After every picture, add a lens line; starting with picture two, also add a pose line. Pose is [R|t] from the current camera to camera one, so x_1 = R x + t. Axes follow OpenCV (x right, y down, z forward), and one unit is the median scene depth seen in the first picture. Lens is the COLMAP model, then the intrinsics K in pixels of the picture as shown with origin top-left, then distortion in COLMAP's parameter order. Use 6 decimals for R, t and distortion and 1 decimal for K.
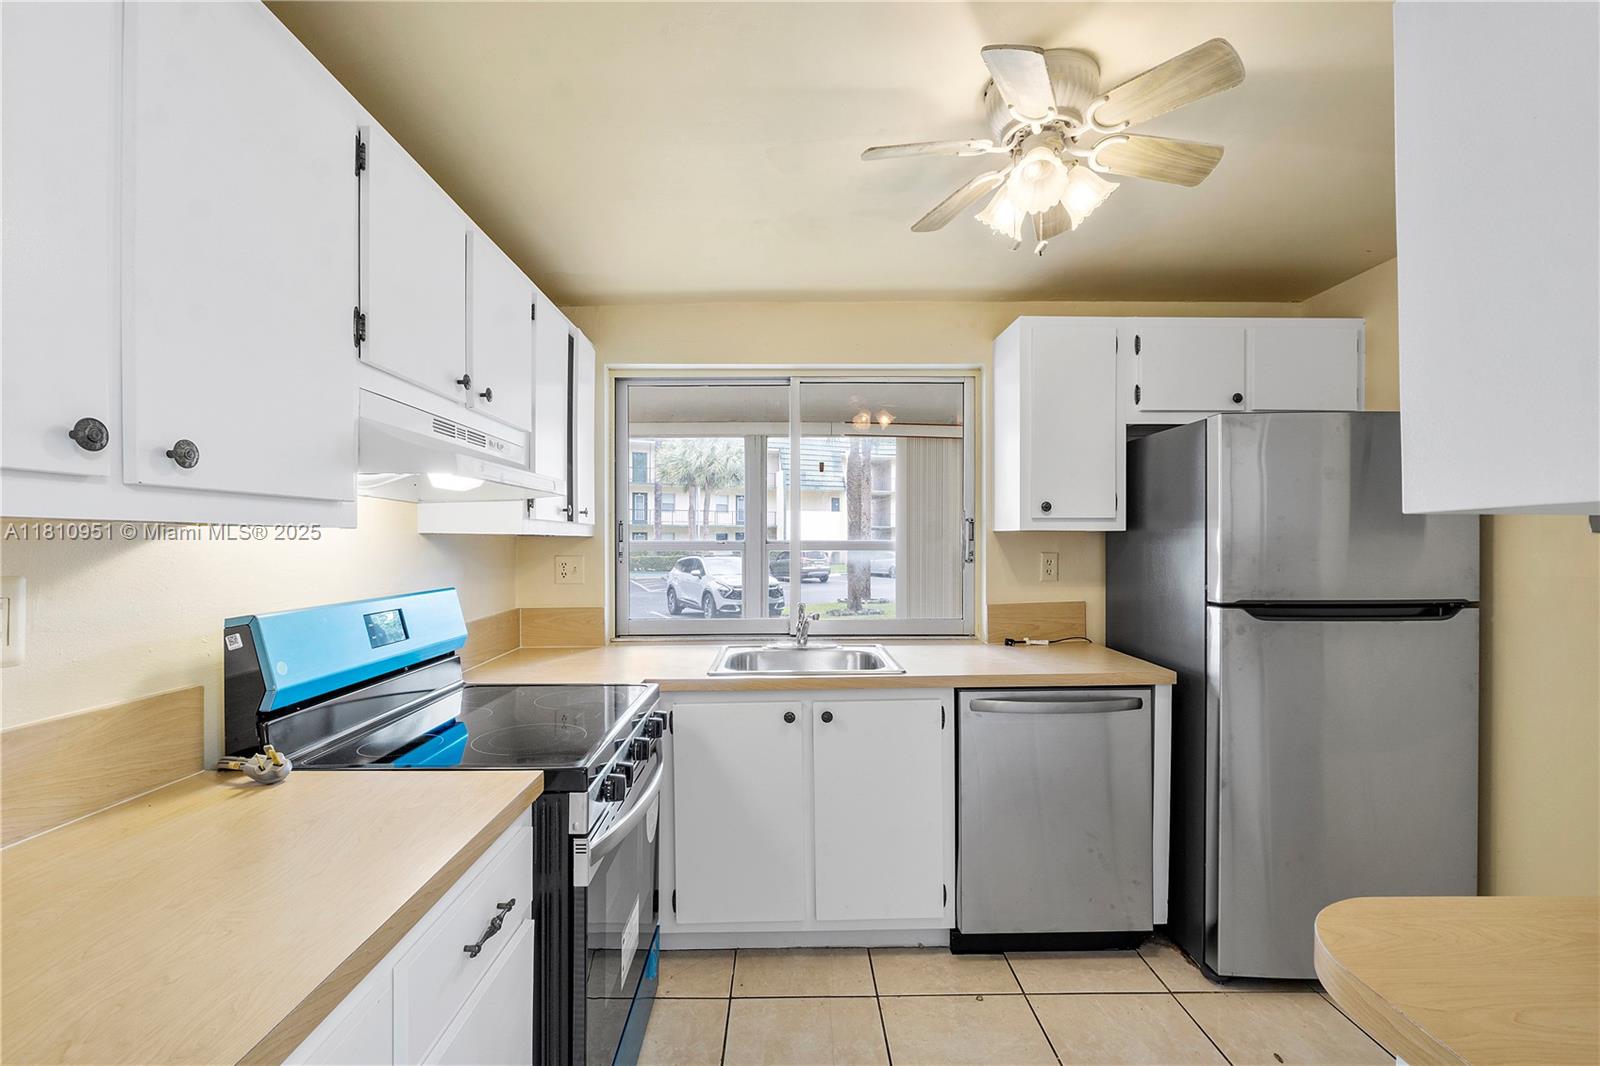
lens RADIAL K [[677.1, 0, 800.0], [0, 677.1, 533.0], [0, 0, 1]] dist [0.000172, -0.000169]
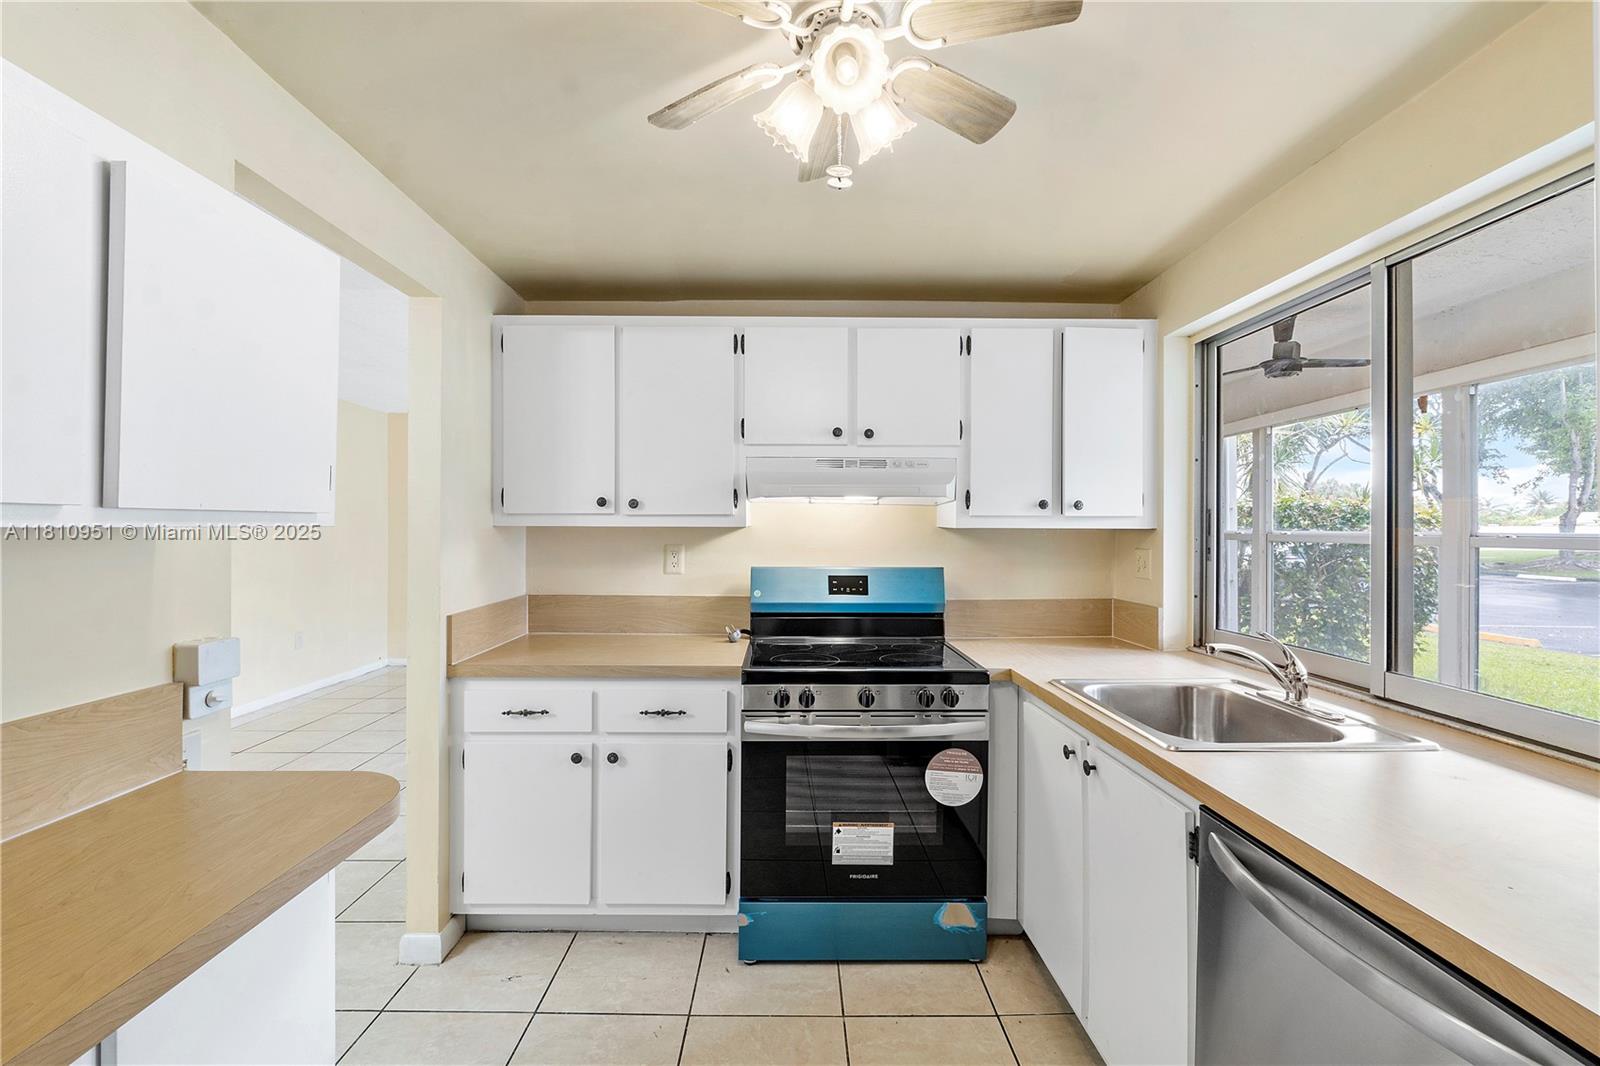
lens RADIAL K [[677.1, 0, 800.0], [0, 677.1, 533.0], [0, 0, 1]] dist [0.000172, -0.000169]
pose [[-0.015470, 0.001164, -0.999880, 0.848359], [0.007387, 0.999972, 0.001050, 0.006442], [0.999853, -0.007369, -0.015478, 0.742382]]
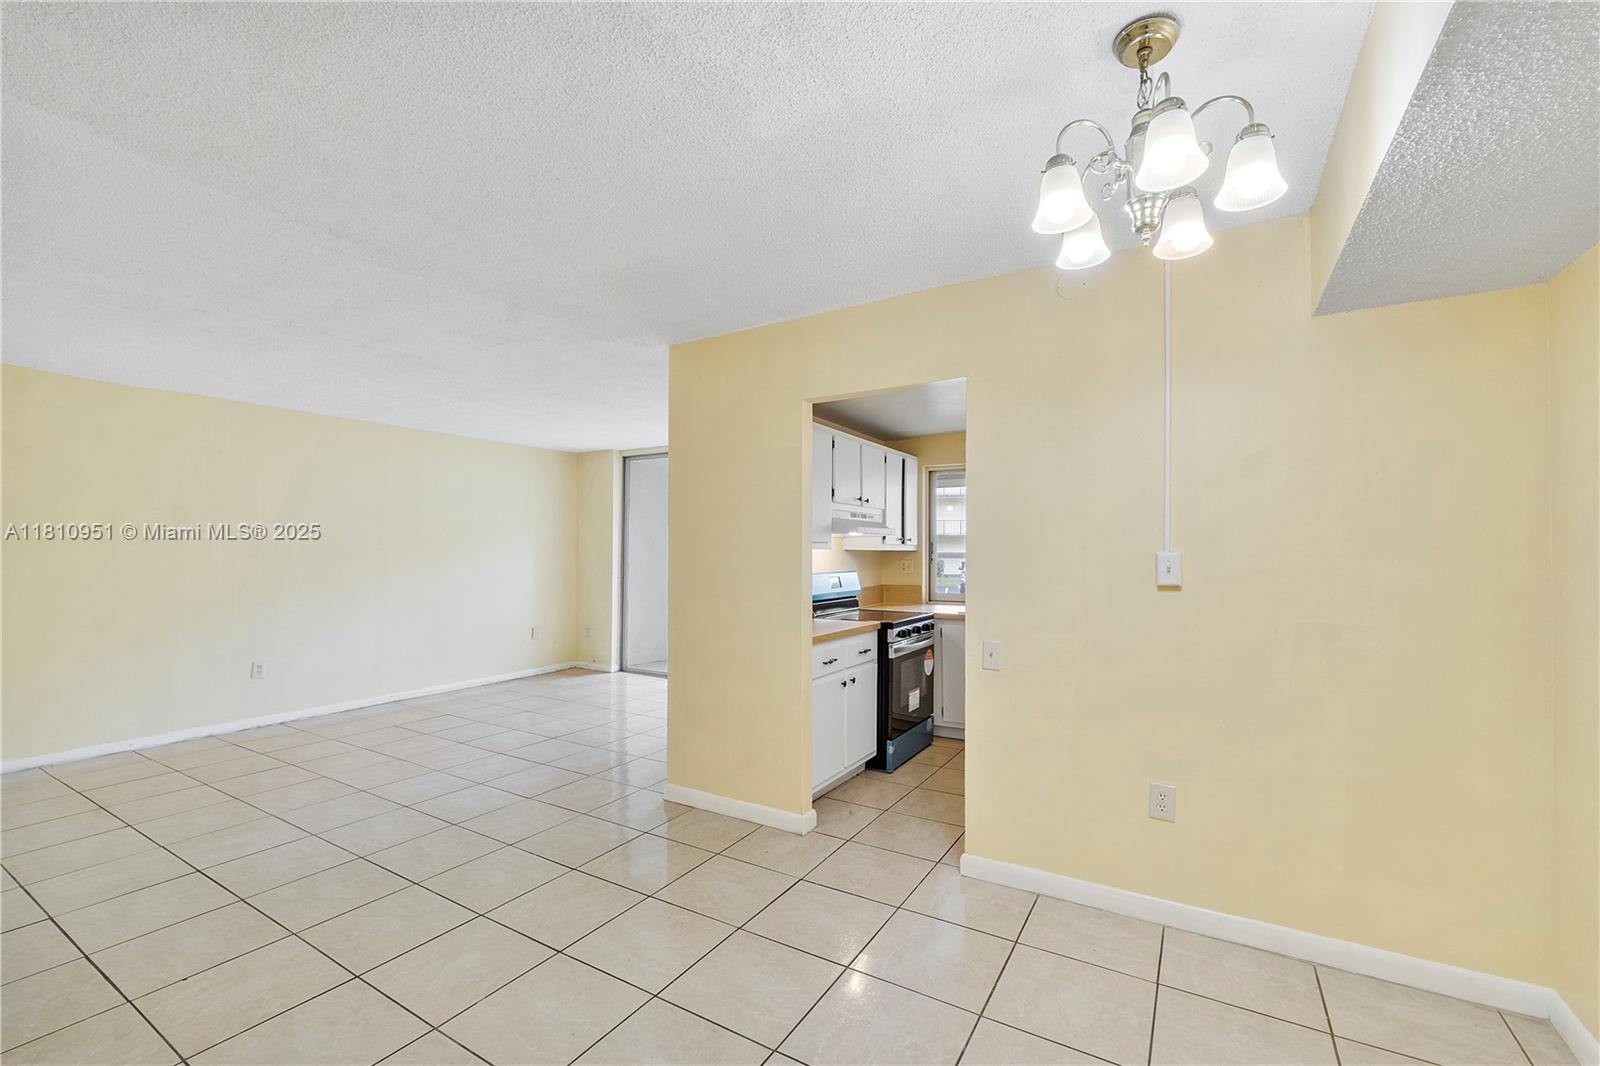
lens RADIAL K [[677.1, 0, 800.0], [0, 677.1, 533.0], [0, 0, 1]] dist [0.000172, -0.000169]
pose [[0.851885, -0.005165, -0.523703, 0.646590], [-0.001888, 0.999915, -0.012933, -0.029613], [0.523725, 0.012007, 0.851803, -1.289460]]
